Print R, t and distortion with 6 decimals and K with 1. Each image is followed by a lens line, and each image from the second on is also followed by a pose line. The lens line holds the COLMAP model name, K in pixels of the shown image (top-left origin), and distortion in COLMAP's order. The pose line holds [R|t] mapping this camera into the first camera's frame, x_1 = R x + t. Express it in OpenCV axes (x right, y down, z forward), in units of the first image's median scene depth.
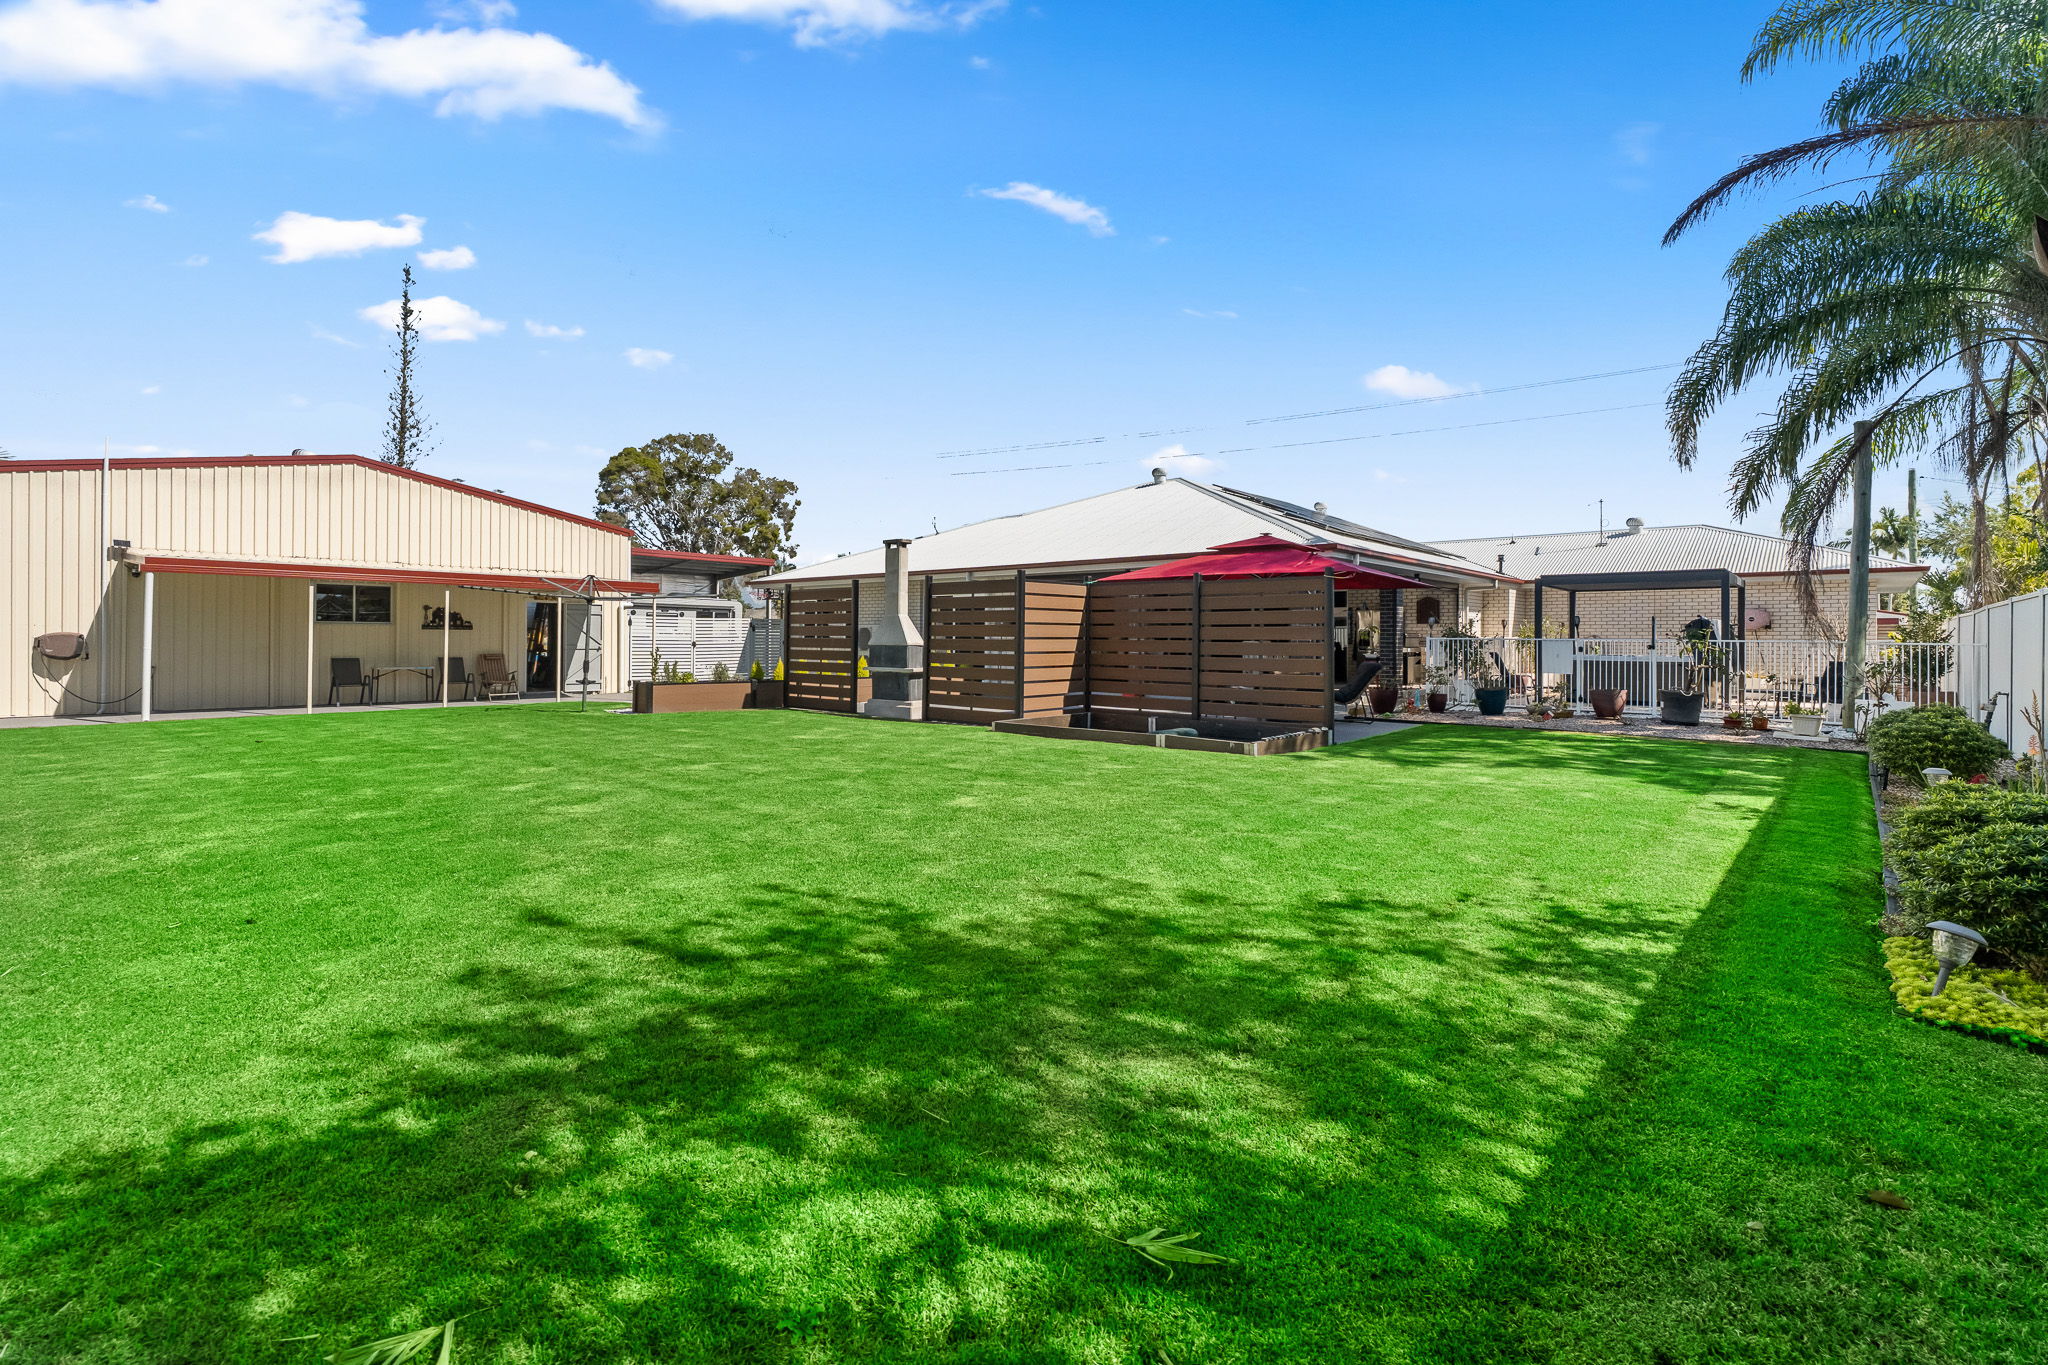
lens RADIAL K [[932.0, 0, 1024.1], [0, 932.0, 642.9], [0, 0, 1]] dist [0.000832, -0.000315]
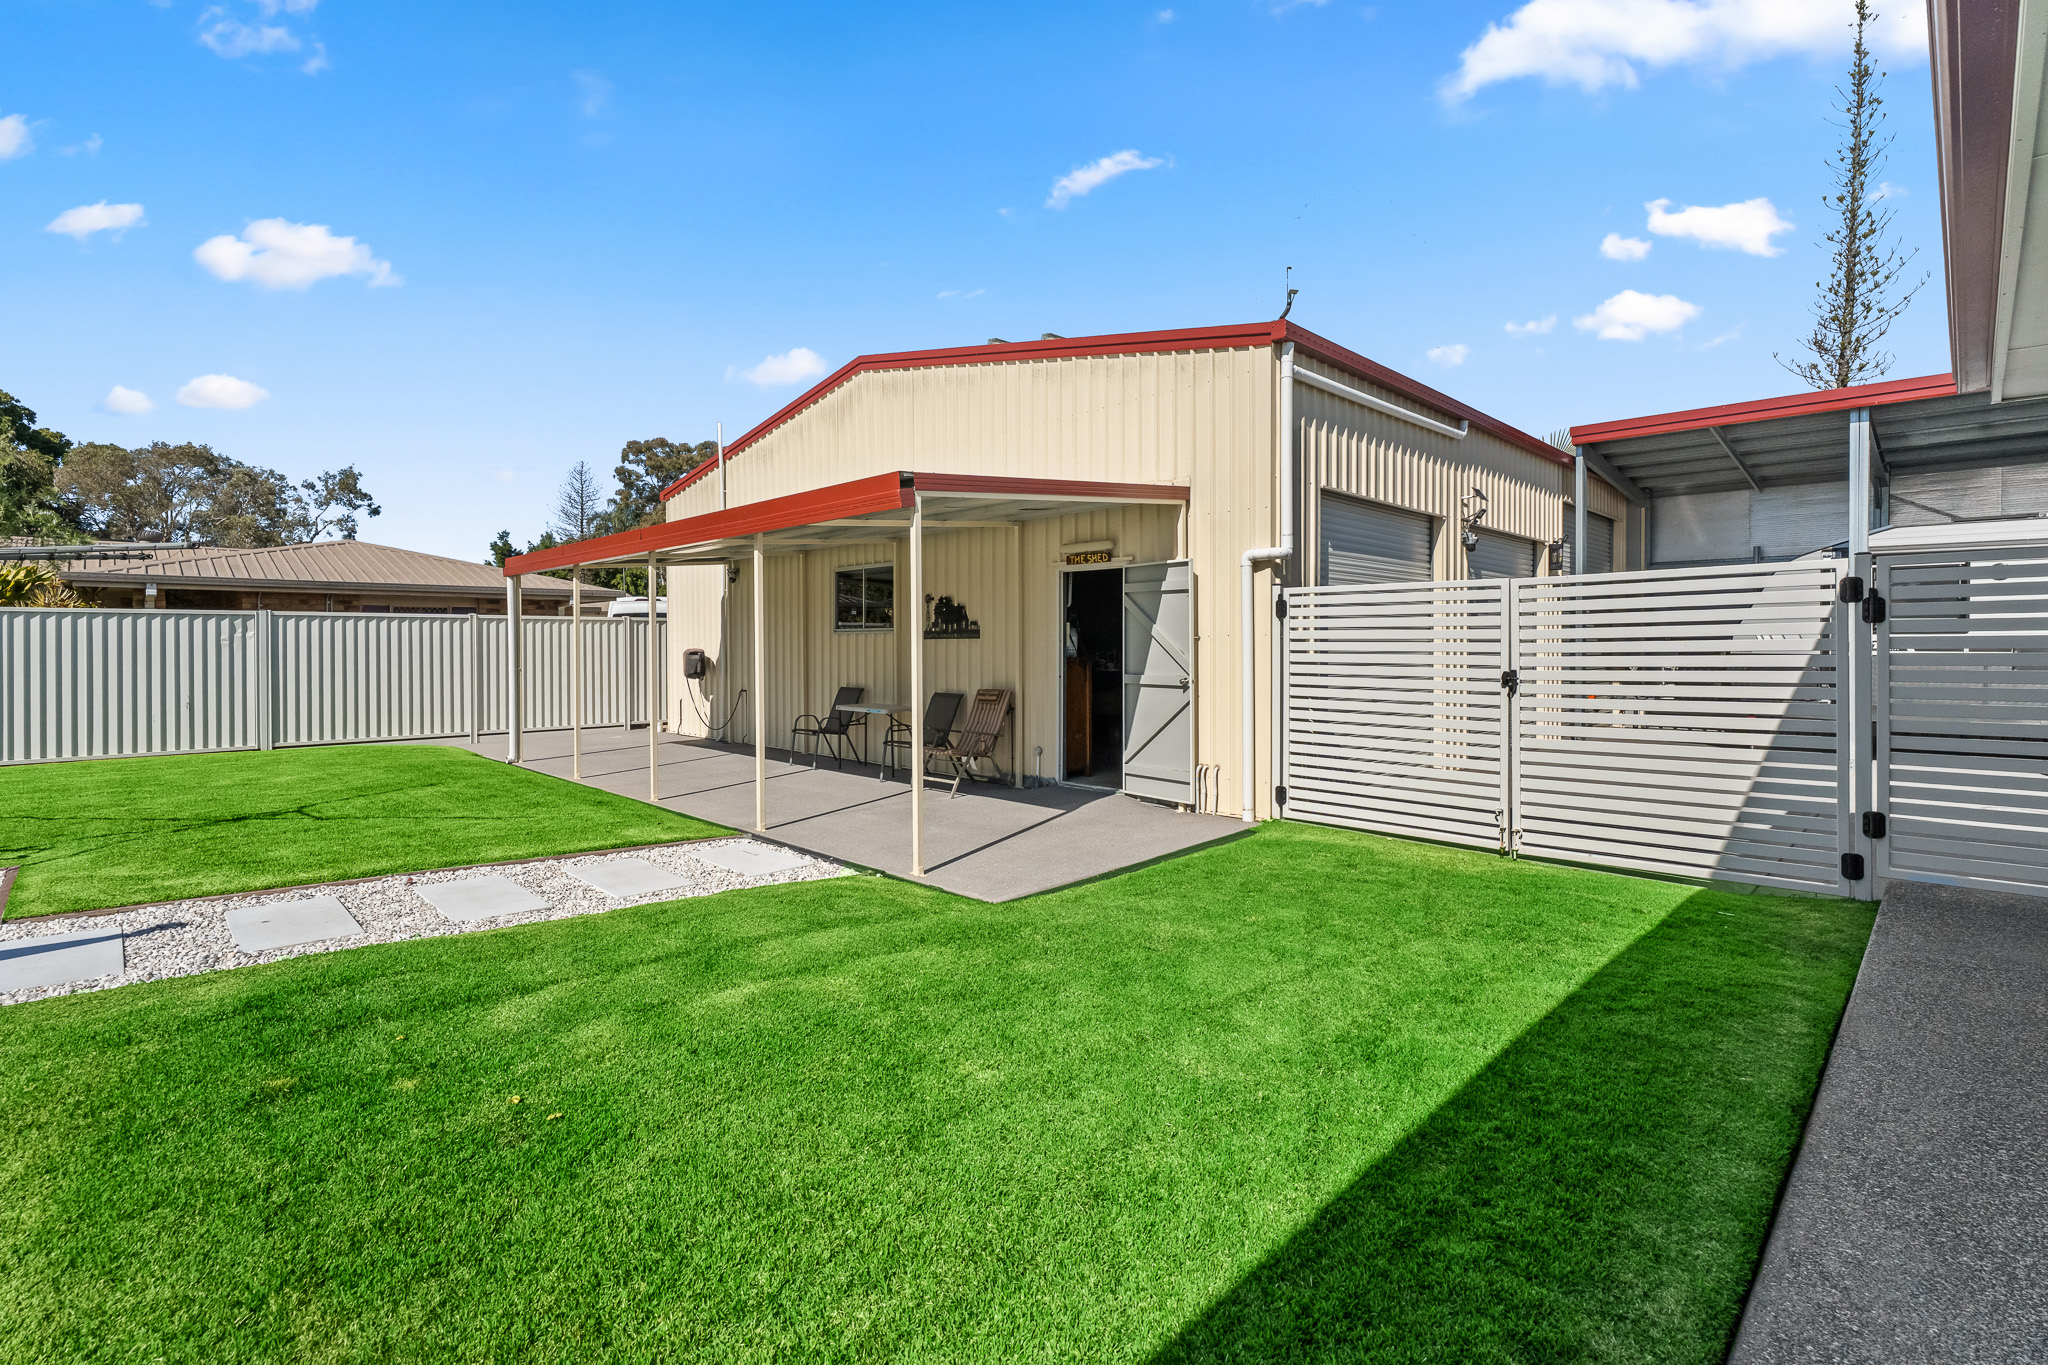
lens RADIAL K [[932.0, 0, 1024.1], [0, 932.0, 642.9], [0, 0, 1]] dist [0.000832, -0.000315]
pose [[-0.081200, -0.005180, -0.996684, -0.100164], [-0.000624, 0.999987, -0.005146, -0.008849], [0.996698, 0.000204, -0.081202, 1.013709]]
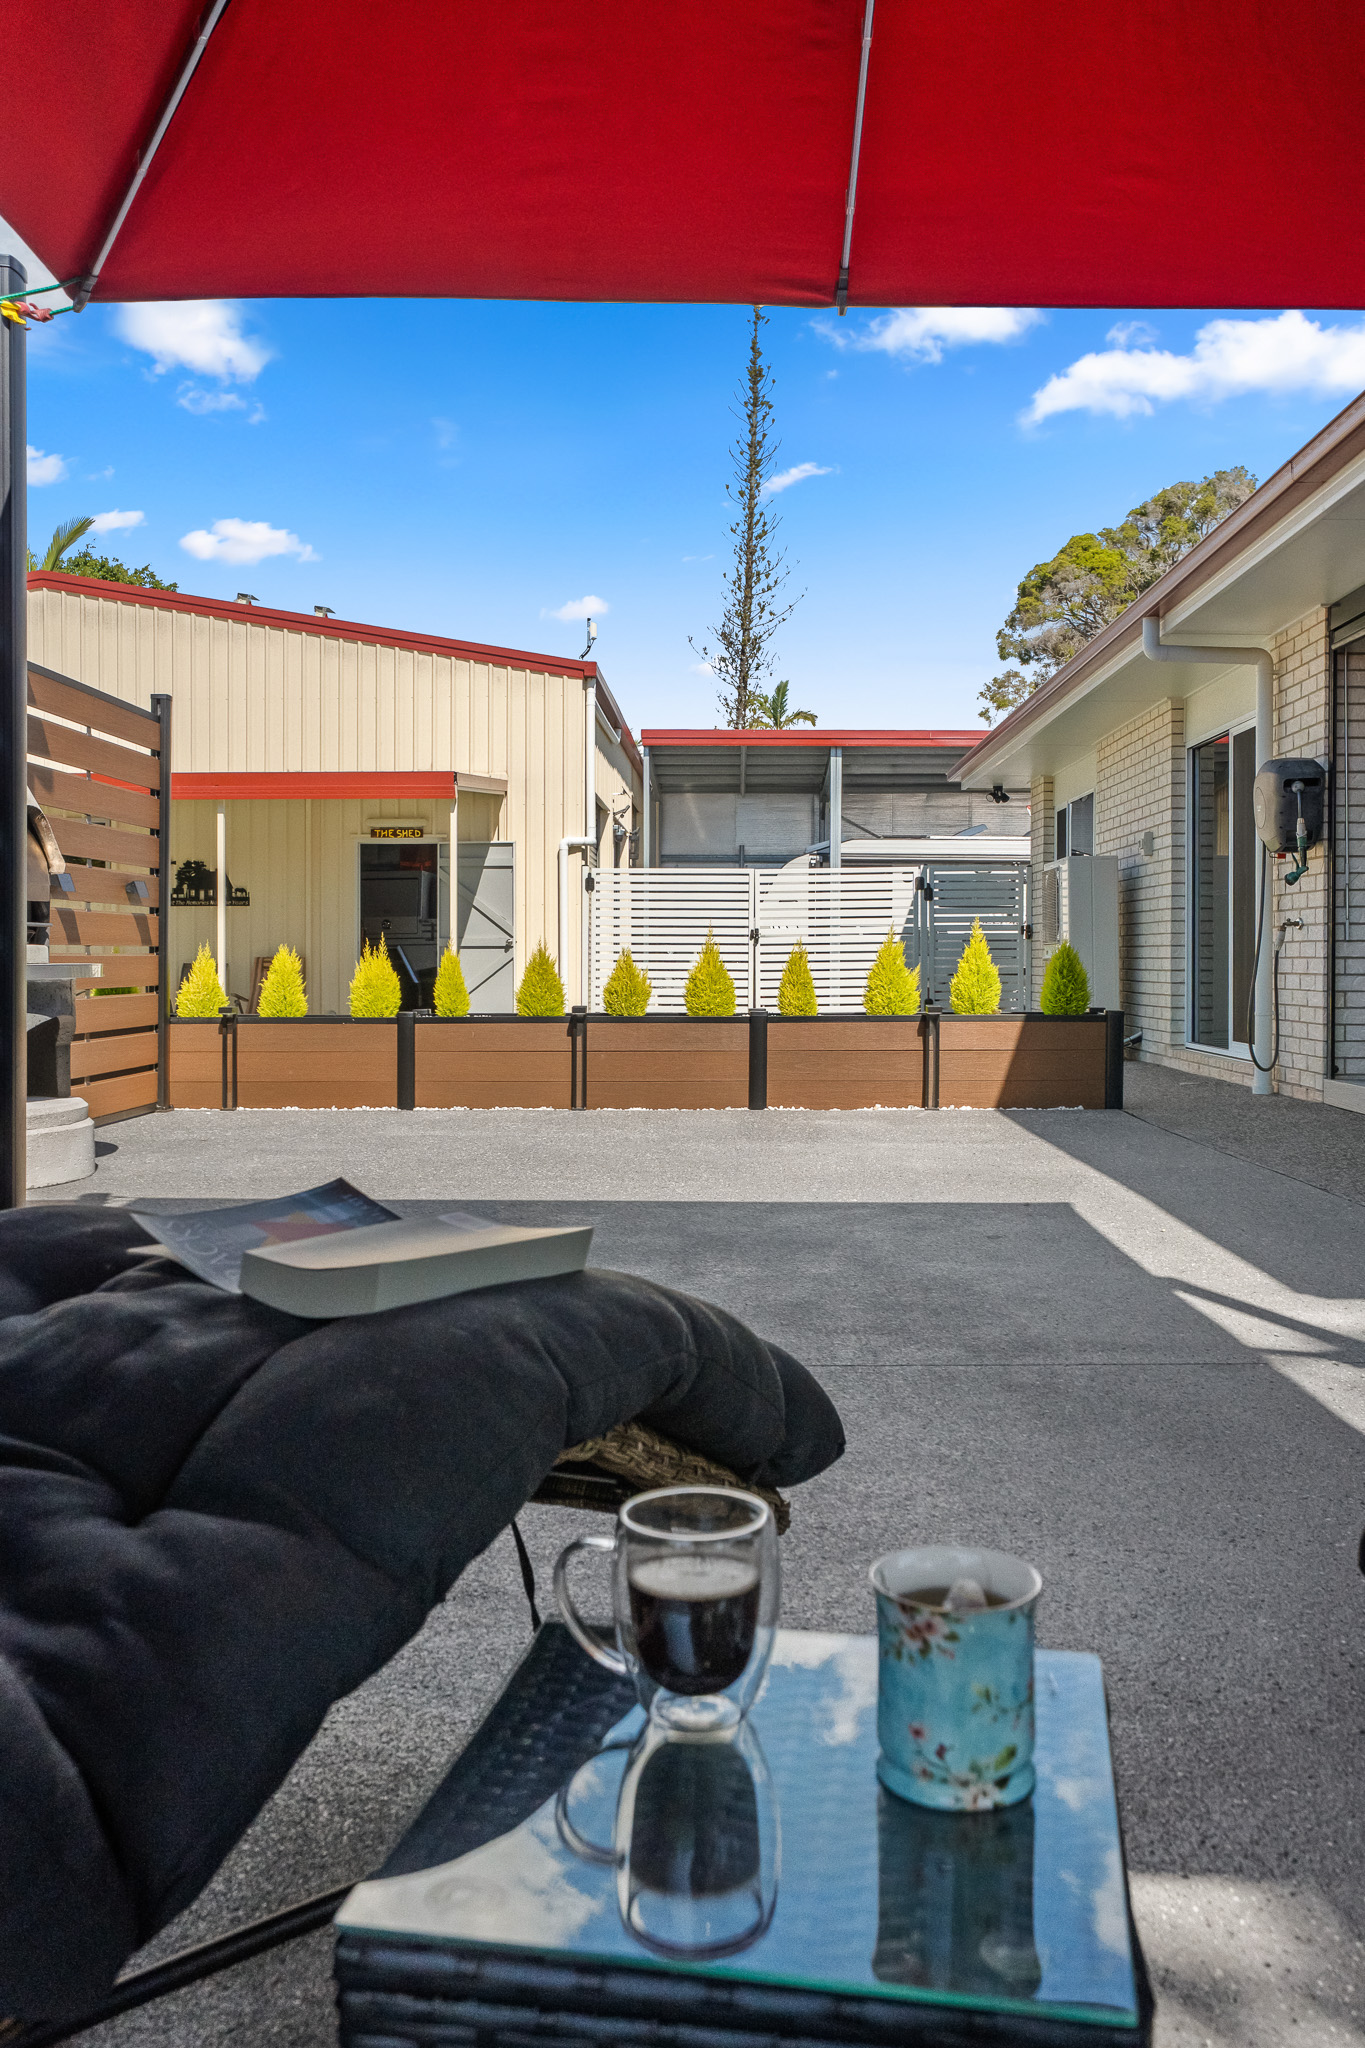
lens RADIAL K [[1677.2, 0, 679.5], [0, 1677.2, 960.4], [0, 0, 1]] dist [-0.001448, 0.000654]
pose [[0.626539, -0.004800, -0.779375, 0.206068], [0.001129, 0.999986, -0.005252, 0.017757], [0.779389, 0.002411, 0.626536, 0.604344]]
